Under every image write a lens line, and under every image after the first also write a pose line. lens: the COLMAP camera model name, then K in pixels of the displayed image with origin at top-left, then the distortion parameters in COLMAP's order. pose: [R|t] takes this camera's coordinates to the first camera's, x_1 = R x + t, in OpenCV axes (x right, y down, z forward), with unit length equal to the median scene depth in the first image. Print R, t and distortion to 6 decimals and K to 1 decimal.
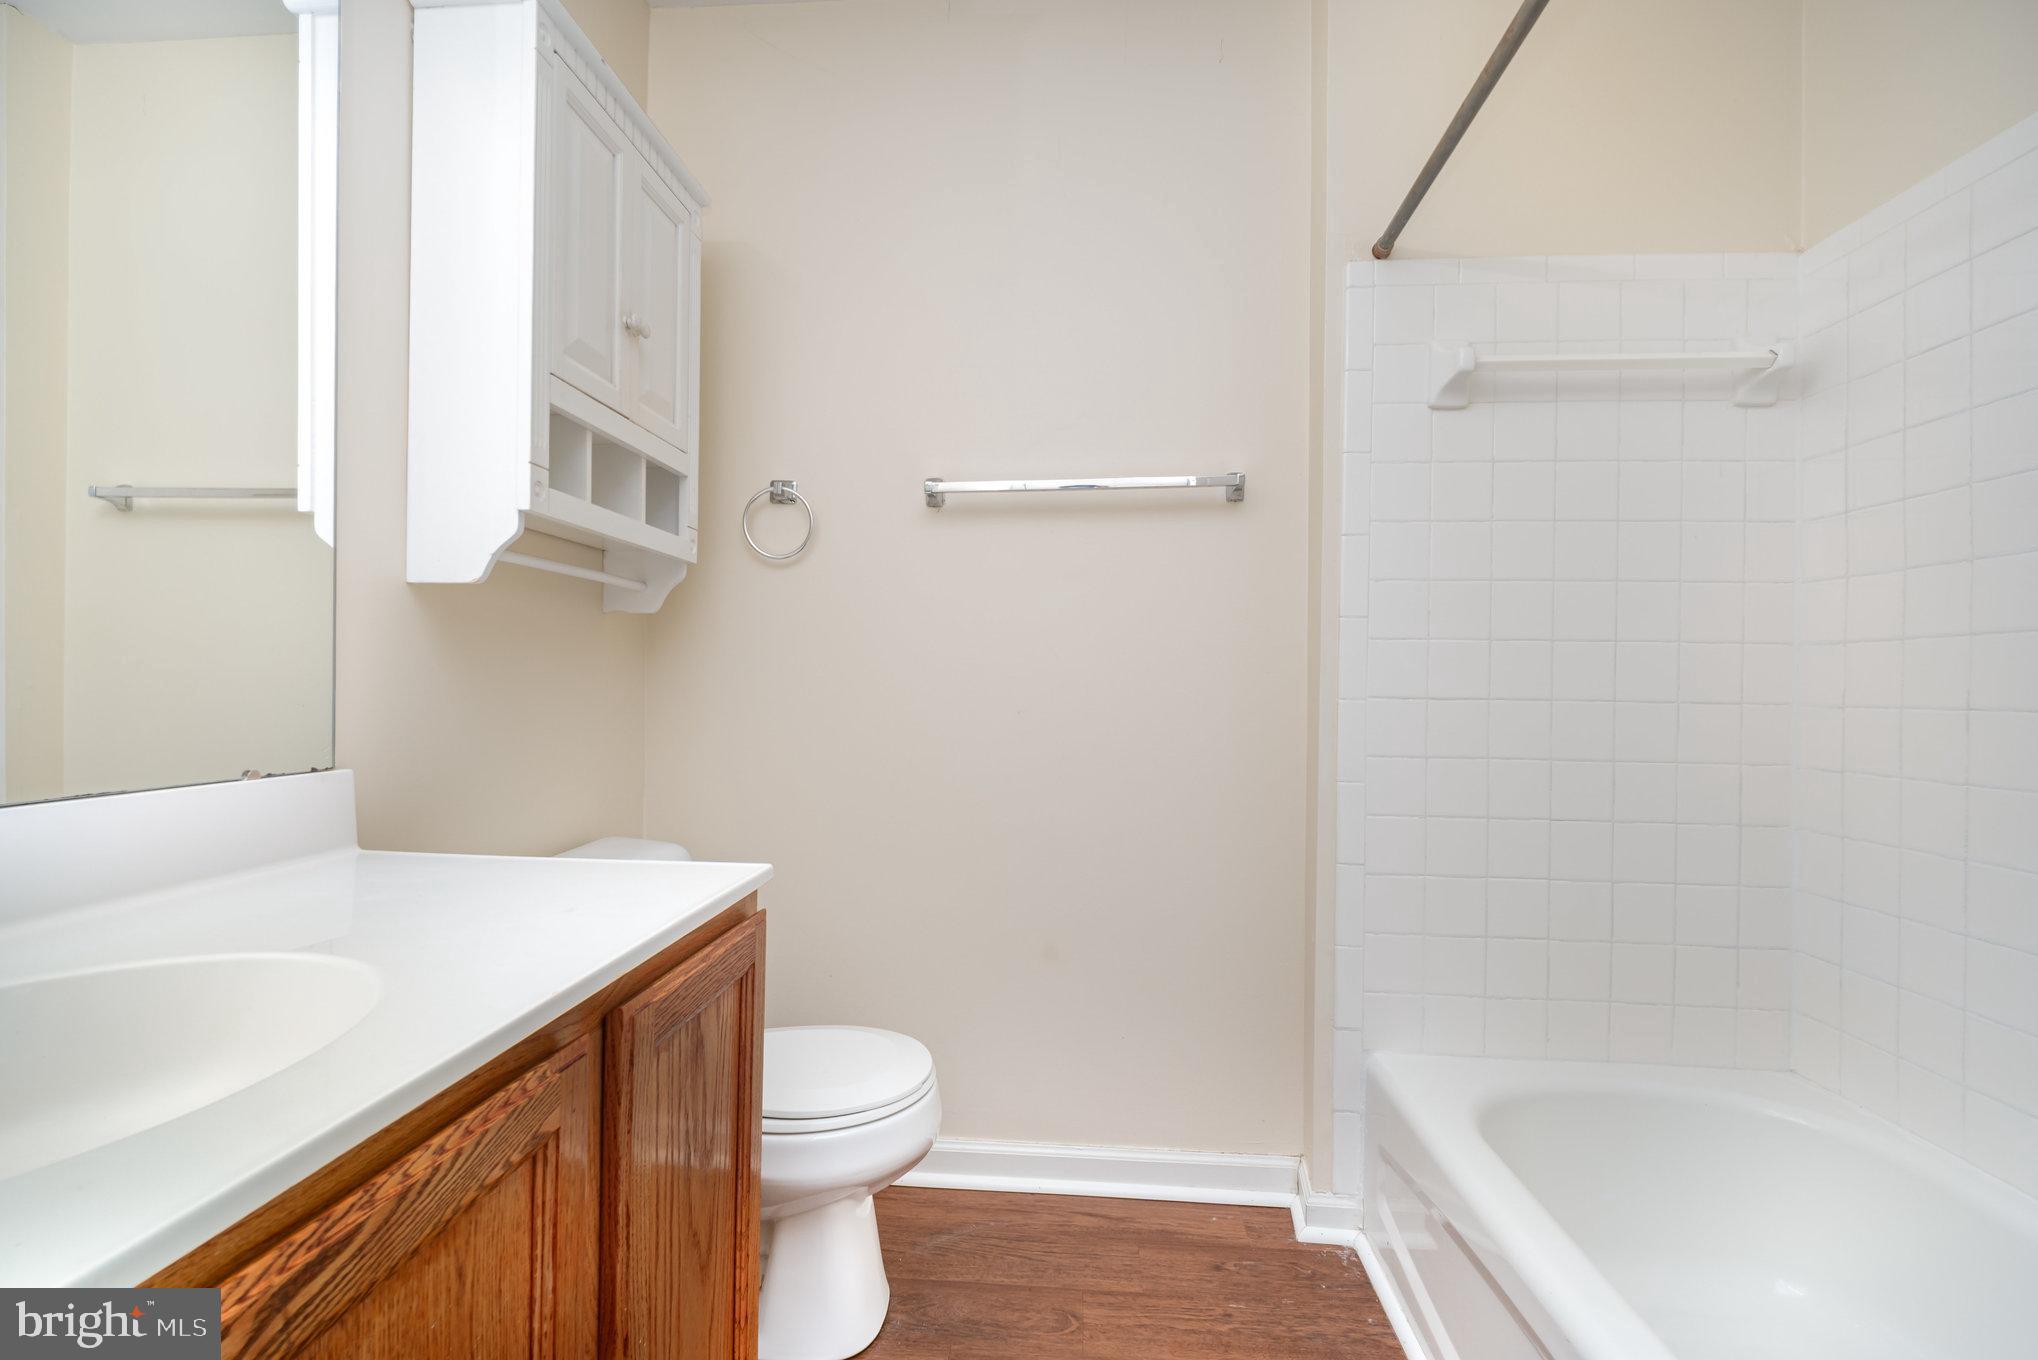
lens RADIAL K [[940.8, 0, 1016.3], [0, 940.8, 682.7], [0, 0, 1]] dist [-0.005884, -0.003729]
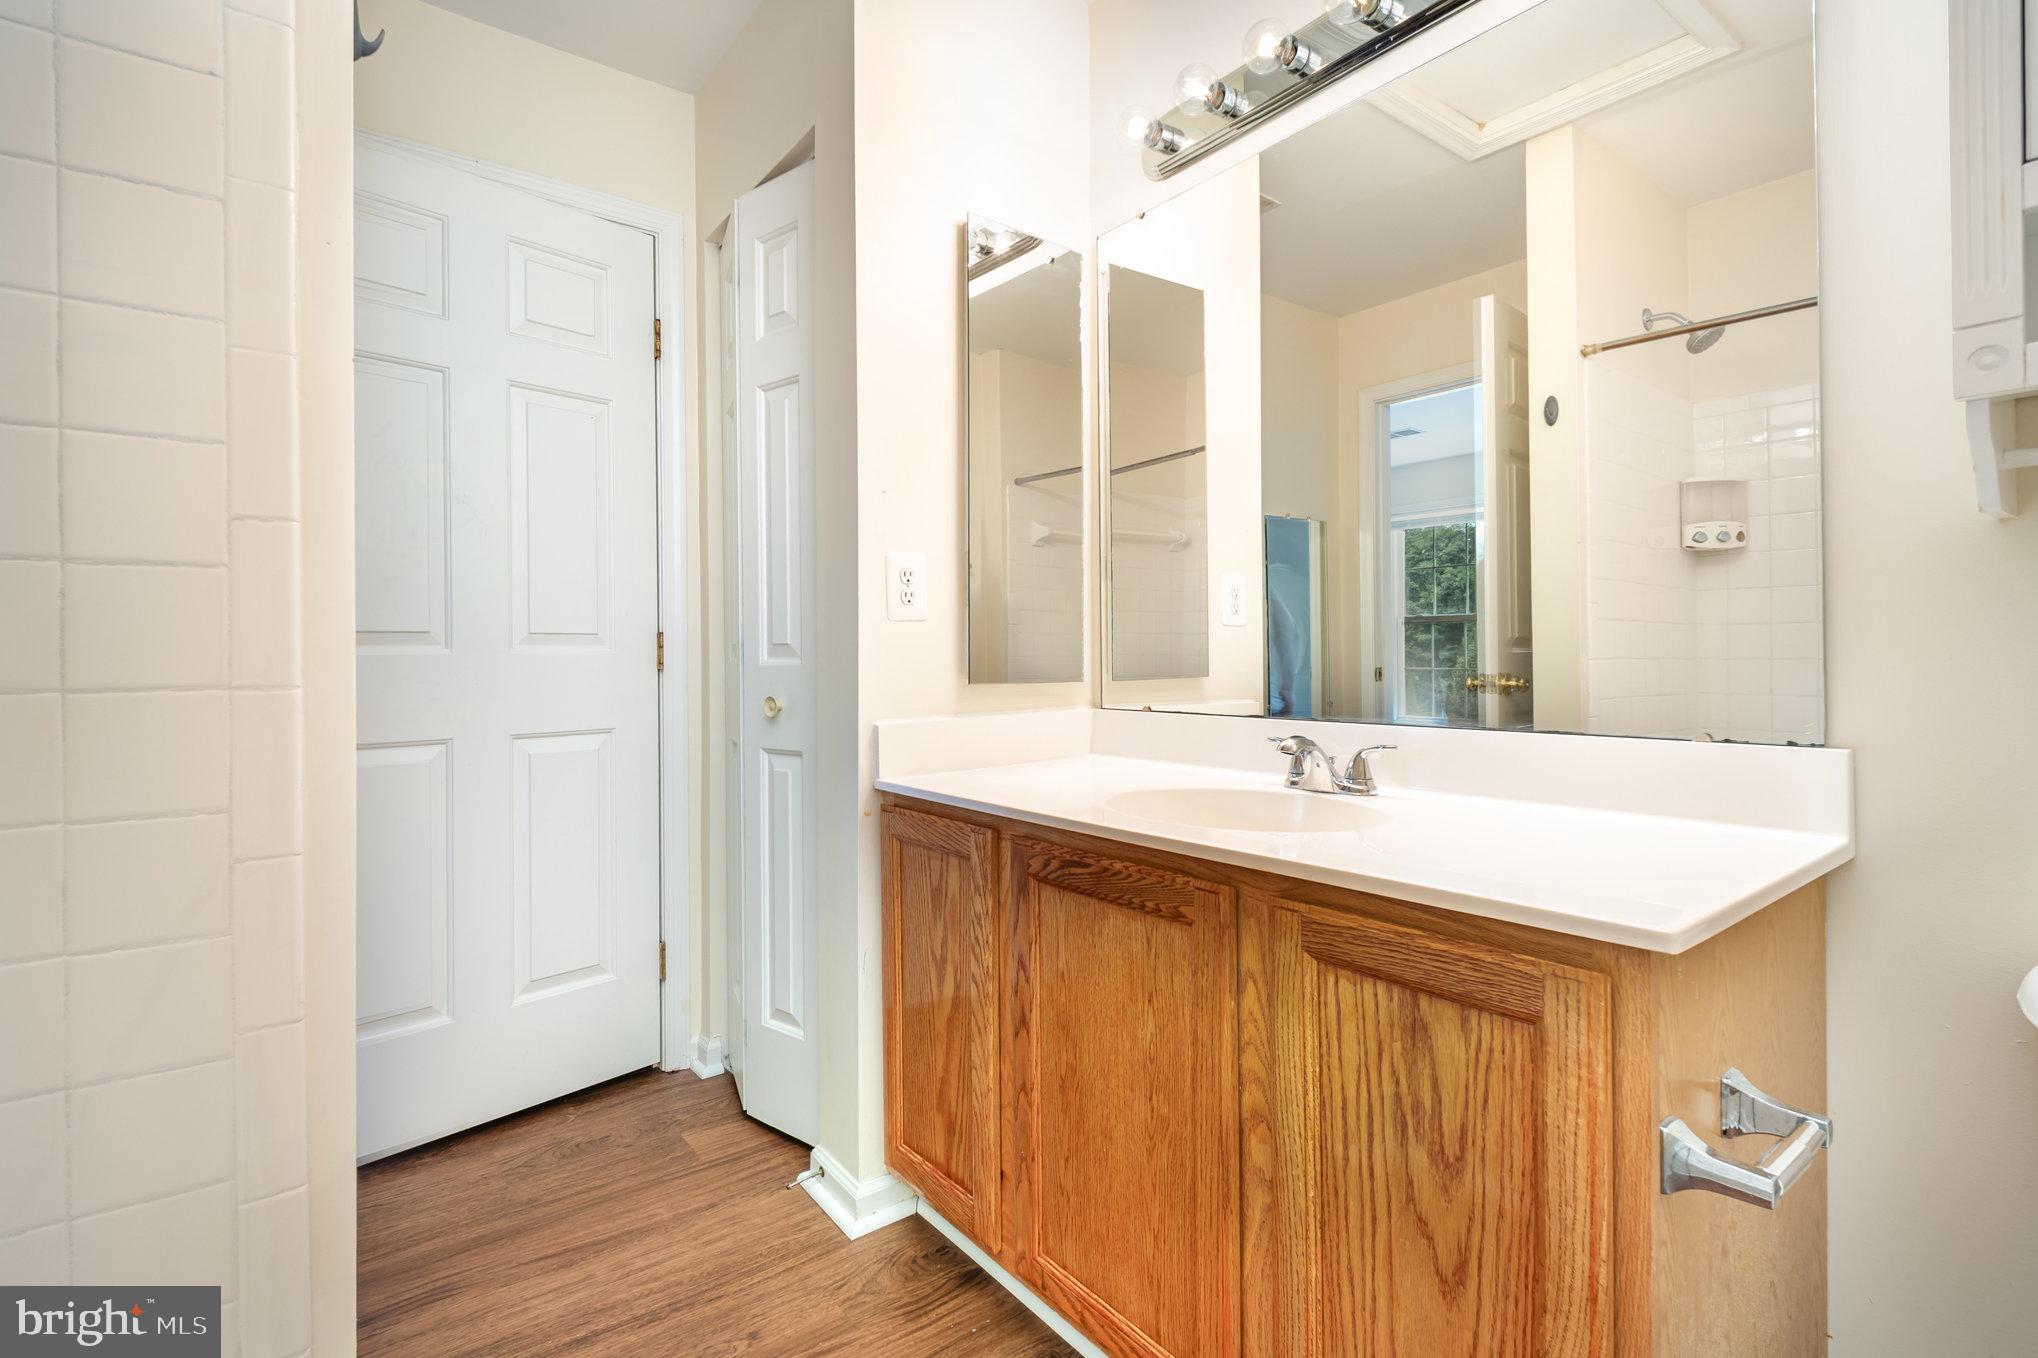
lens RADIAL K [[940.8, 0, 1020.3], [0, 940.8, 669.2], [0, 0, 1]] dist [-0.005884, -0.003729]
pose [[-0.755857, 0.004758, -0.654720, 0.537681], [0.009260, 0.999951, -0.003422, 0.011422], [0.654672, -0.008649, -0.755864, 1.286318]]
